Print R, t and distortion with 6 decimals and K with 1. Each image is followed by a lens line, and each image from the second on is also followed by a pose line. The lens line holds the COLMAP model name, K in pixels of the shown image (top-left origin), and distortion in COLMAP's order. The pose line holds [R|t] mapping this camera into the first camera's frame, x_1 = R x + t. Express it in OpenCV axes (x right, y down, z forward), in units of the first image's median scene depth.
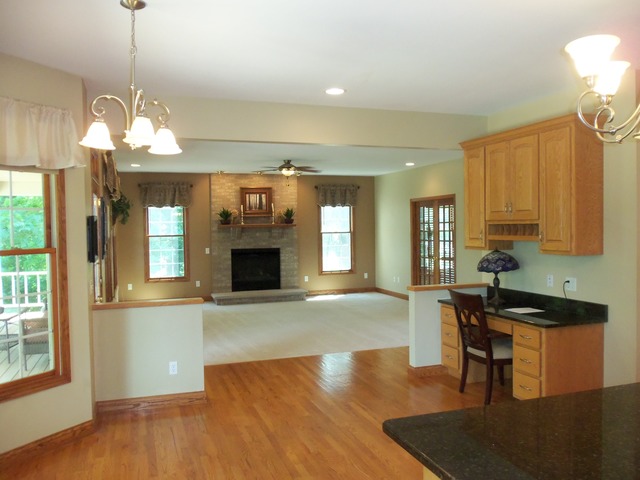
lens RADIAL K [[535.8, 0, 320.0], [0, 535.8, 240.0], [0, 0, 1]] dist [-0.034791, 0.000701]
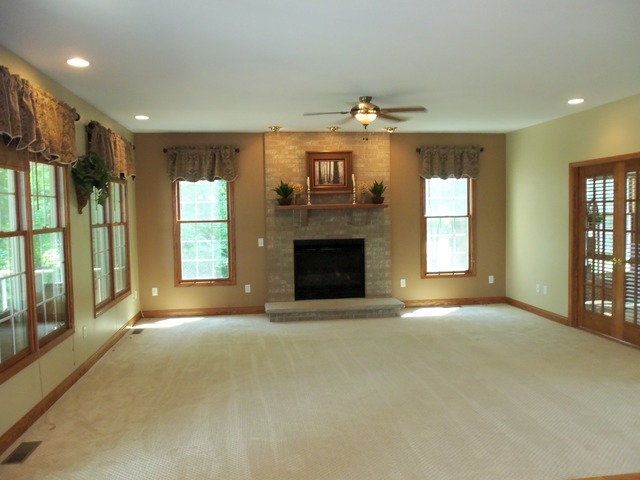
lens RADIAL K [[535.8, 0, 320.0], [0, 535.8, 240.0], [0, 0, 1]] dist [-0.034791, 0.000701]
pose [[0.979499, 0.008596, -0.201265, 0.009089], [-0.002196, 0.999485, 0.032003, -0.005845], [0.201436, -0.030905, 0.979014, 0.317541]]
